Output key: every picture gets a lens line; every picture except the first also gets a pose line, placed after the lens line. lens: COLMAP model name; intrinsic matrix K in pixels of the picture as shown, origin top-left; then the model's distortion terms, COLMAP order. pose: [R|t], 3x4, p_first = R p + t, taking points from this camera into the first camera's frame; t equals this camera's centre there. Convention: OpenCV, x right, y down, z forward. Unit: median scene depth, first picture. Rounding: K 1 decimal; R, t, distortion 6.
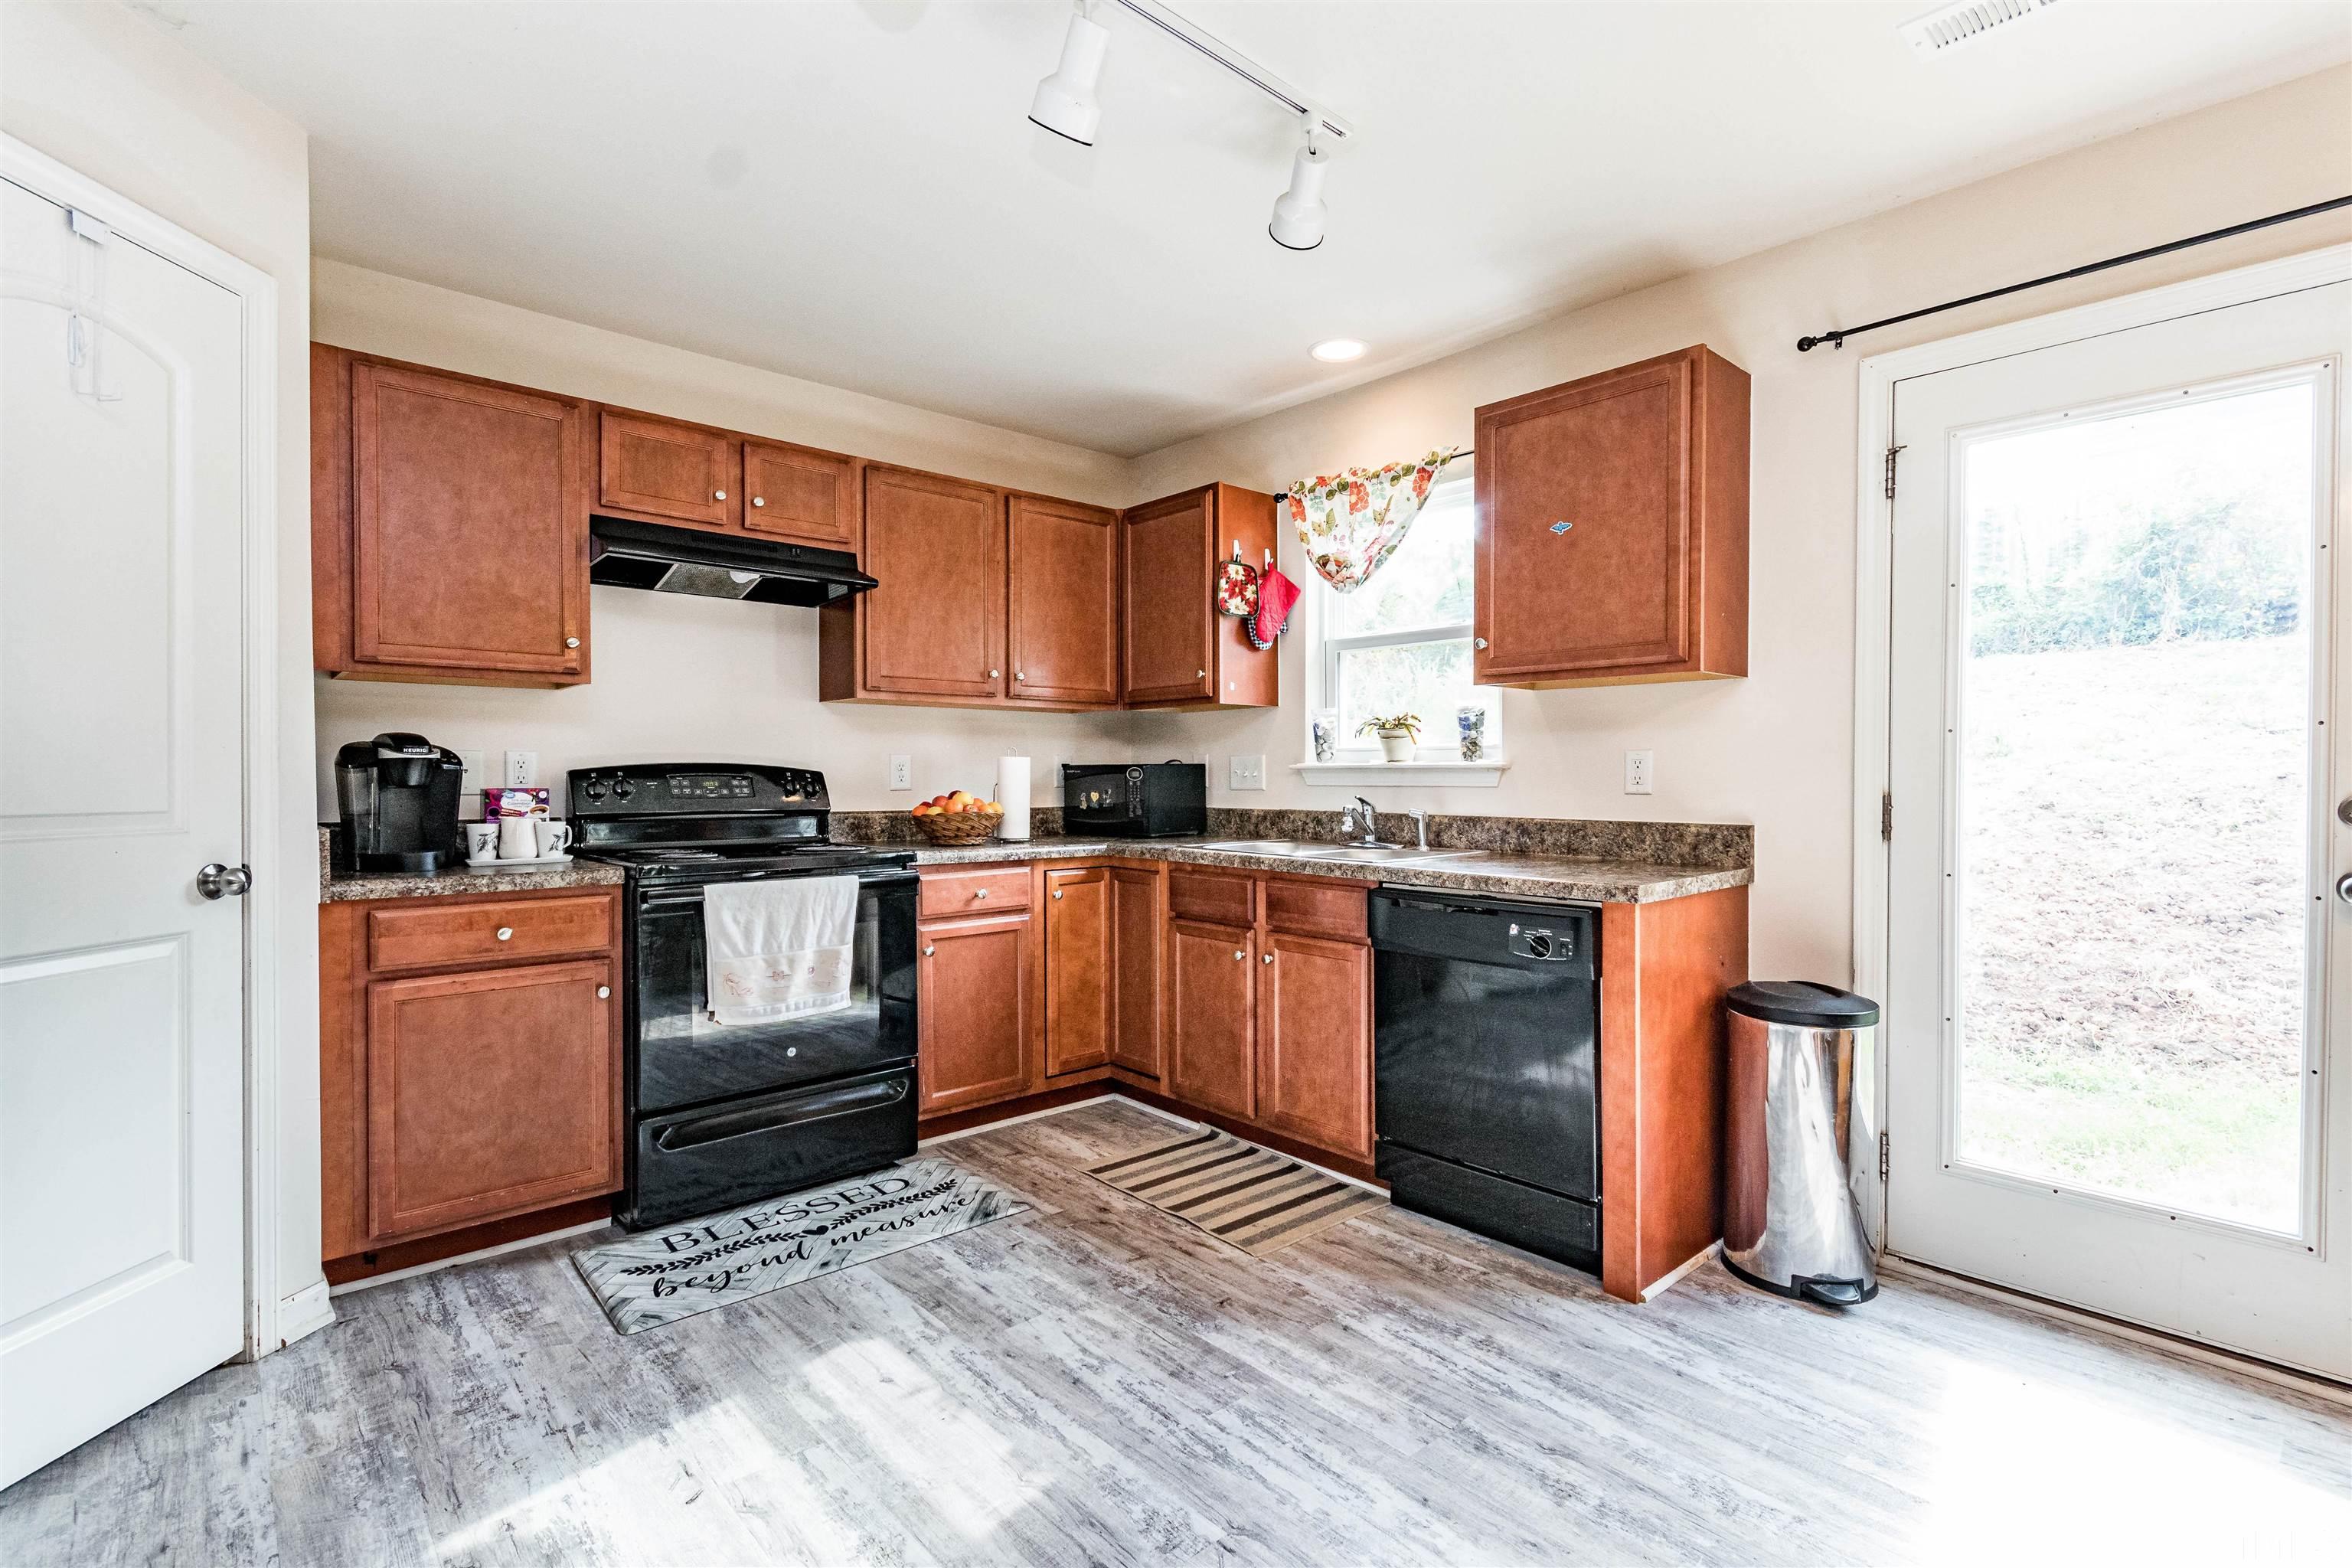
lens RADIAL K [[1074.7, 0, 1165.8], [0, 1074.7, 784.4], [0, 0, 1]] dist [0.002212, -0.001523]
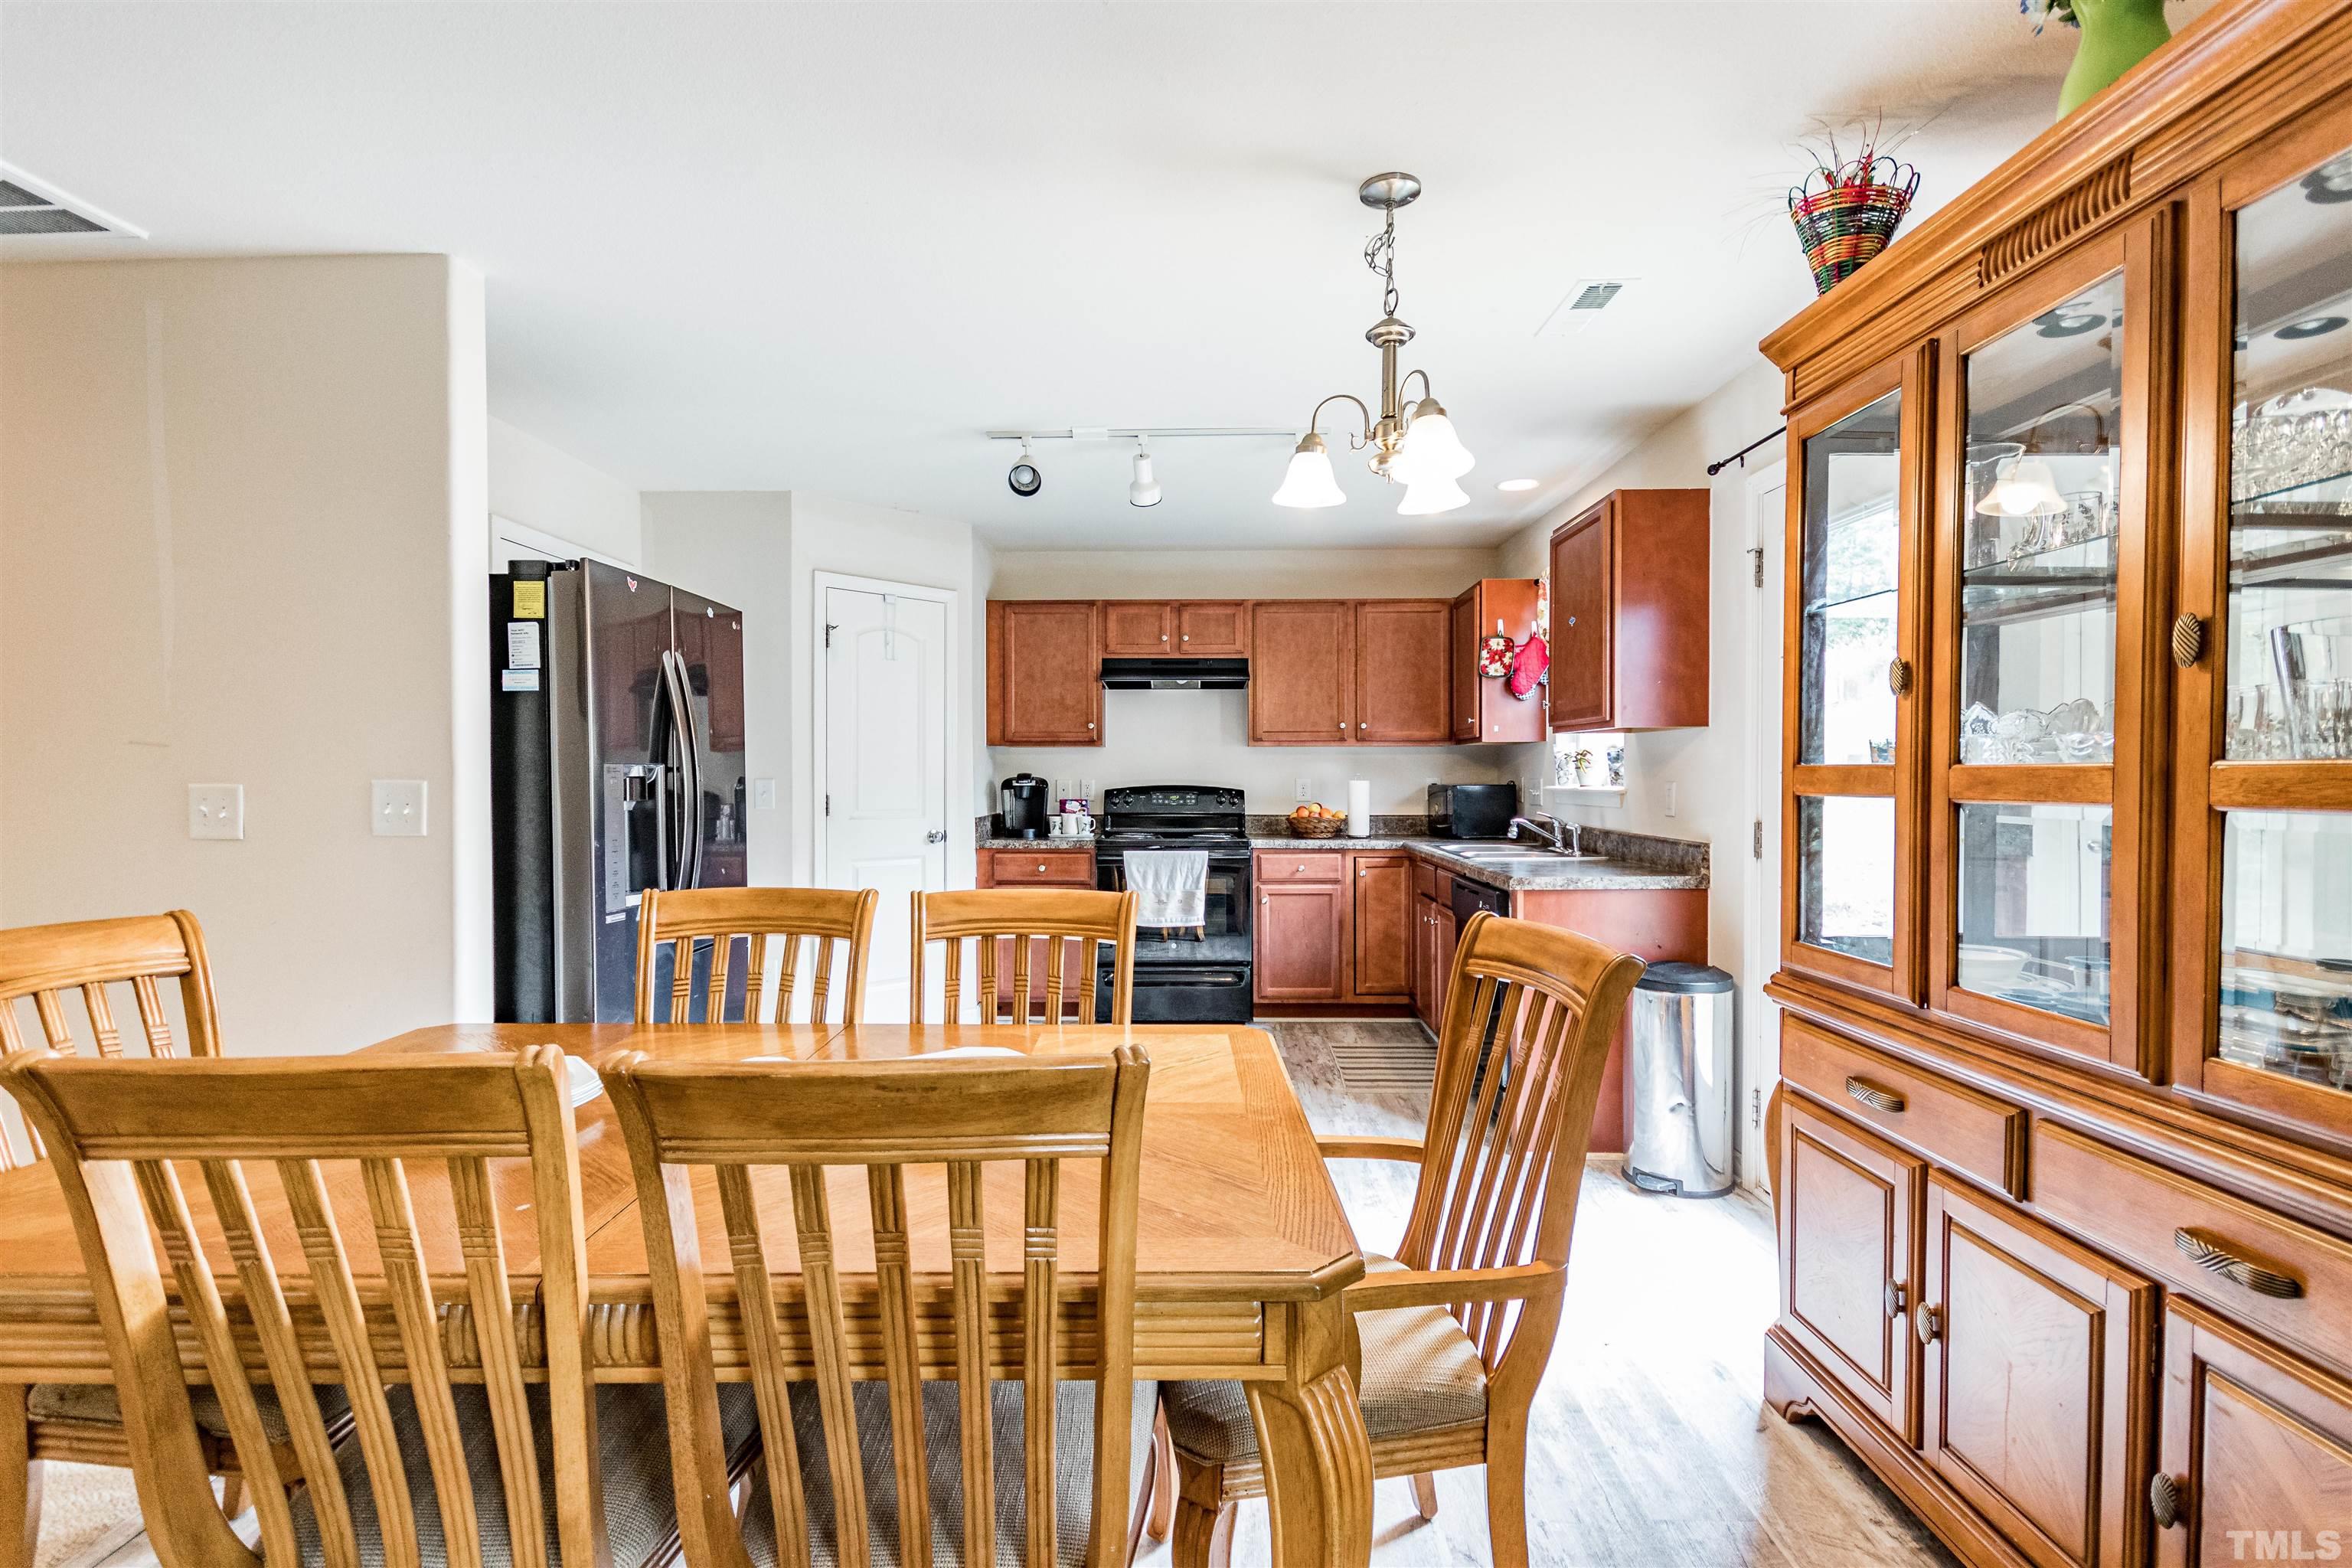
lens RADIAL K [[1074.7, 0, 1182.1], [0, 1074.7, 777.0], [0, 0, 1]] dist [0.002212, -0.001523]
pose [[0.740989, 0.001620, -0.671515, 0.877903], [-0.004668, 0.999985, -0.002738, -0.032502], [0.671501, 0.005164, 0.740986, -0.340954]]
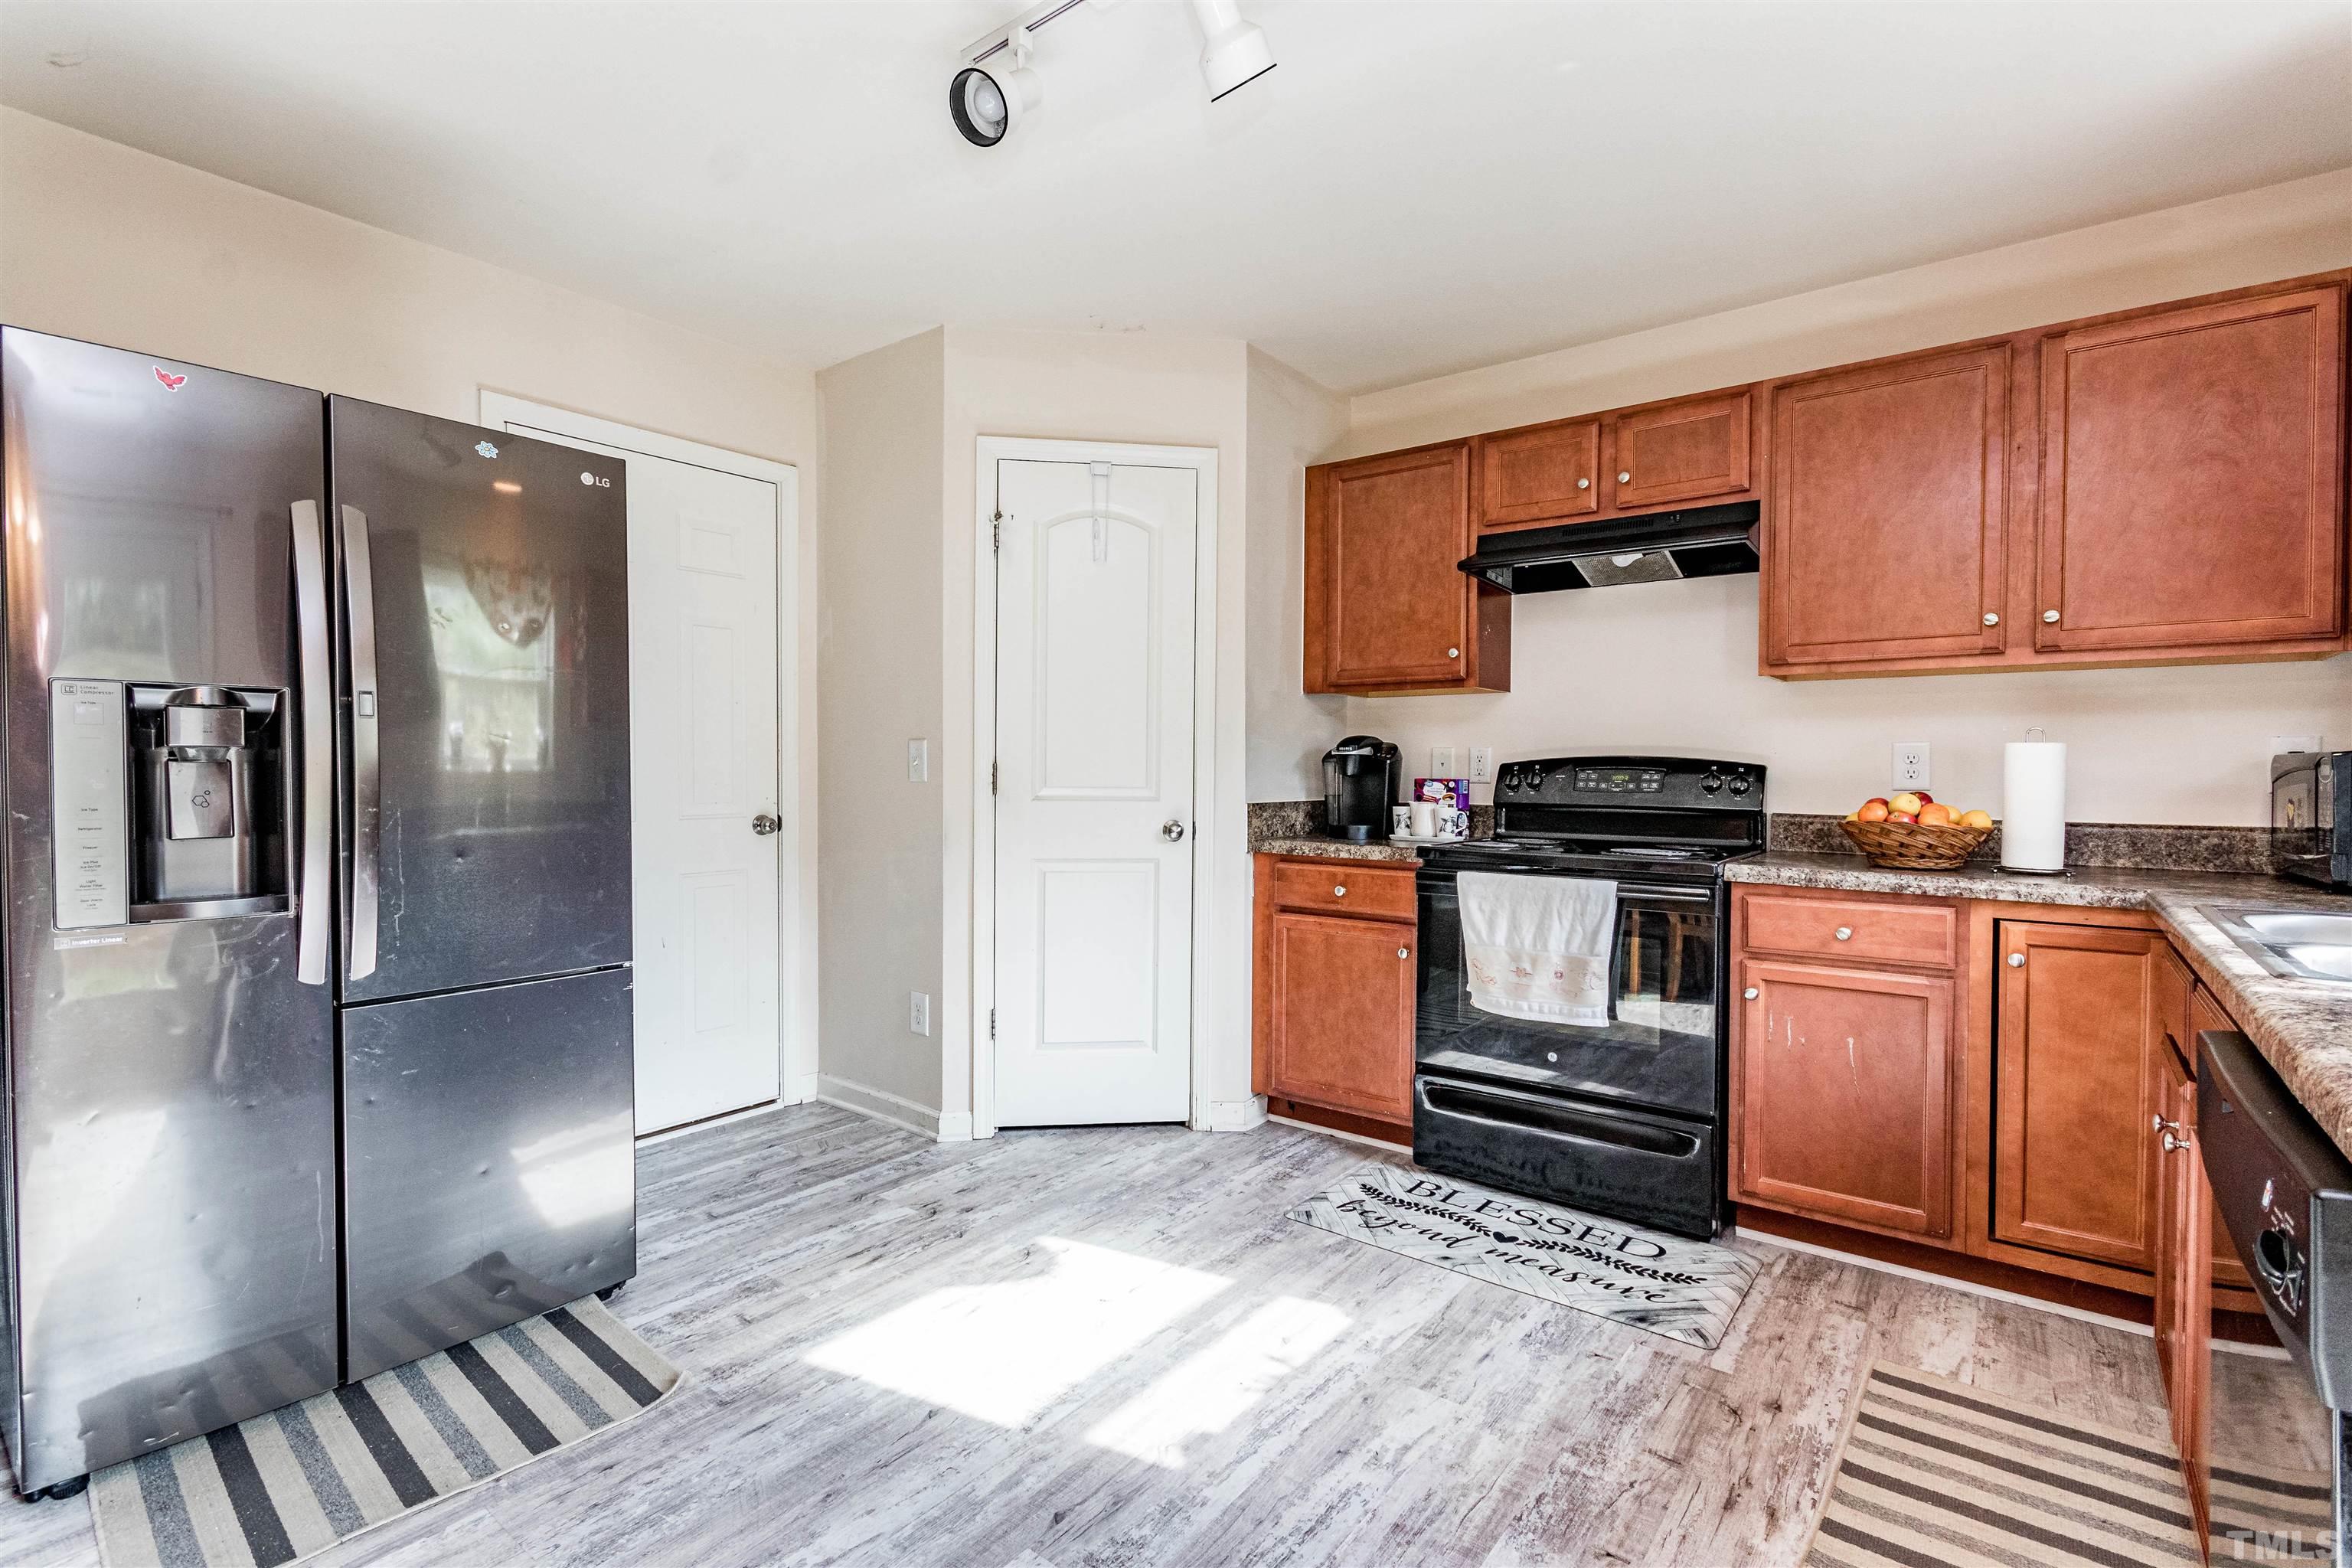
lens RADIAL K [[1074.7, 0, 1175.9], [0, 1074.7, 790.4], [0, 0, 1]] dist [0.002212, -0.001523]
pose [[0.186261, 0.023101, -0.982229, 0.520380], [-0.013128, 0.999693, 0.021023, -0.004576], [0.982413, 0.008979, 0.186507, 0.483571]]
